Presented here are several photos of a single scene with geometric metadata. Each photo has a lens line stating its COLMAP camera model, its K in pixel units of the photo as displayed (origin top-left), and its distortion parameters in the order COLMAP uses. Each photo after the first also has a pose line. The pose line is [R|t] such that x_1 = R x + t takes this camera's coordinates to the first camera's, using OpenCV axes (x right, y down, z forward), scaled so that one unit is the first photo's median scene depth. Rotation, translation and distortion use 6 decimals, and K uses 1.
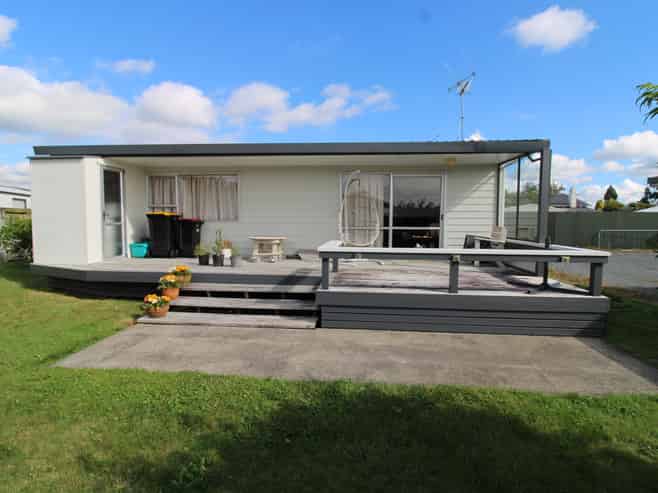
lens RADIAL K [[347.9, 0, 329.8], [0, 347.9, 253.4], [0, 0, 1]] dist [0.038497, -0.043397]
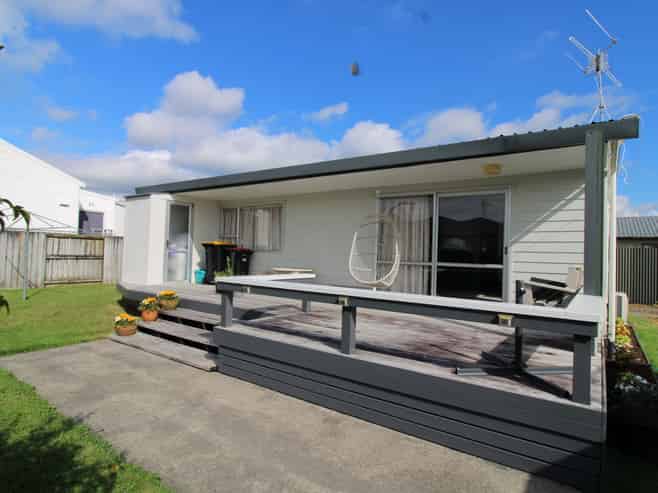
lens RADIAL K [[380.0, 0, 330.0], [0, 380.0, 254.9], [0, 0, 1]] dist [0.042753, -0.044654]
pose [[0.856646, 0.022147, -0.515429, 0.460128], [-0.073880, 0.994047, -0.080078, -0.011063], [0.510587, 0.106678, 0.853183, 0.209845]]
